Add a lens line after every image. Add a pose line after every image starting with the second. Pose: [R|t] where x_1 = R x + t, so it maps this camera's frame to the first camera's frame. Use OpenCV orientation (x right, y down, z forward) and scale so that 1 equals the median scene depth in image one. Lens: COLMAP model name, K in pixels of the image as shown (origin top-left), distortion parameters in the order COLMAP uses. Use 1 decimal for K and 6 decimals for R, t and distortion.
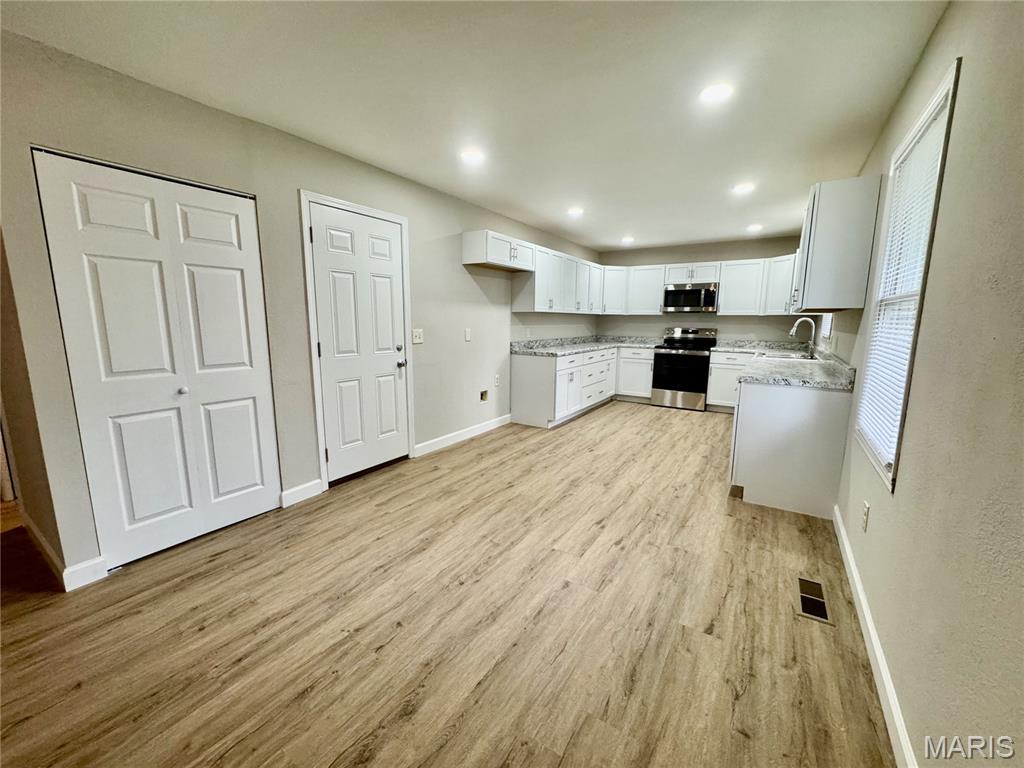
lens RADIAL K [[408.7, 0, 511.3], [0, 408.7, 385.6], [0, 0, 1]] dist [-0.002443, 0.000256]
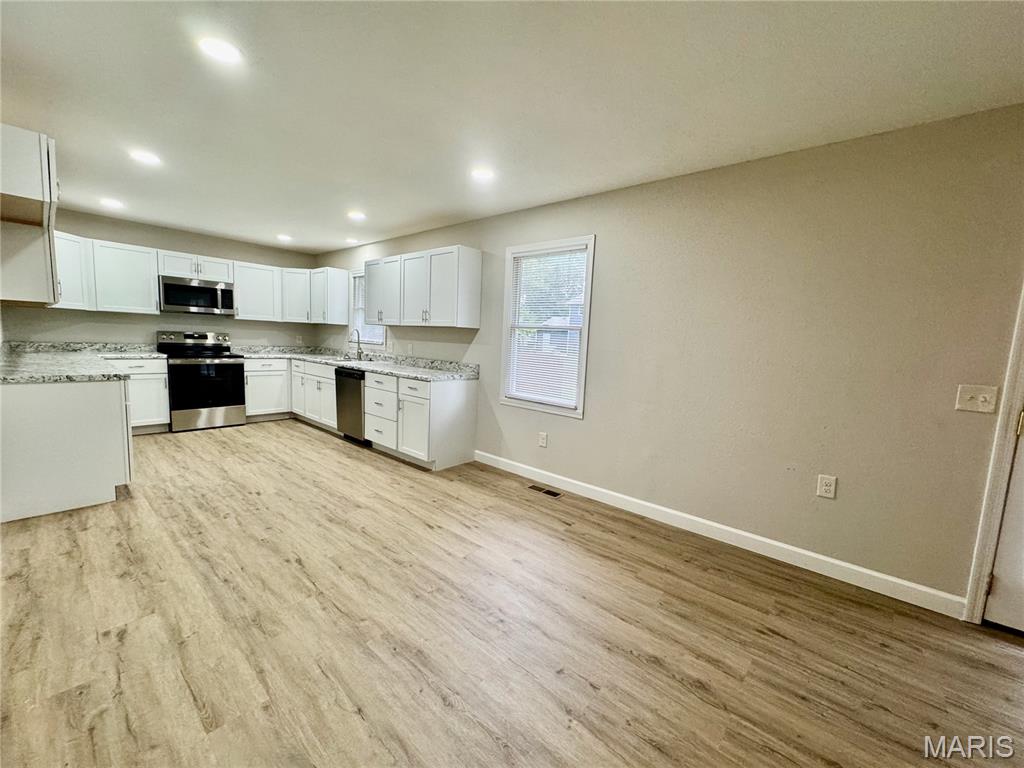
lens RADIAL K [[408.7, 0, 512.2], [0, 408.7, 385.4], [0, 0, 1]] dist [-0.002443, 0.000256]
pose [[0.135680, -0.114596, 0.984103, -0.553904], [0.113167, 0.988580, 0.099515, -0.077169], [-0.984268, 0.097866, 0.147099, 0.449337]]
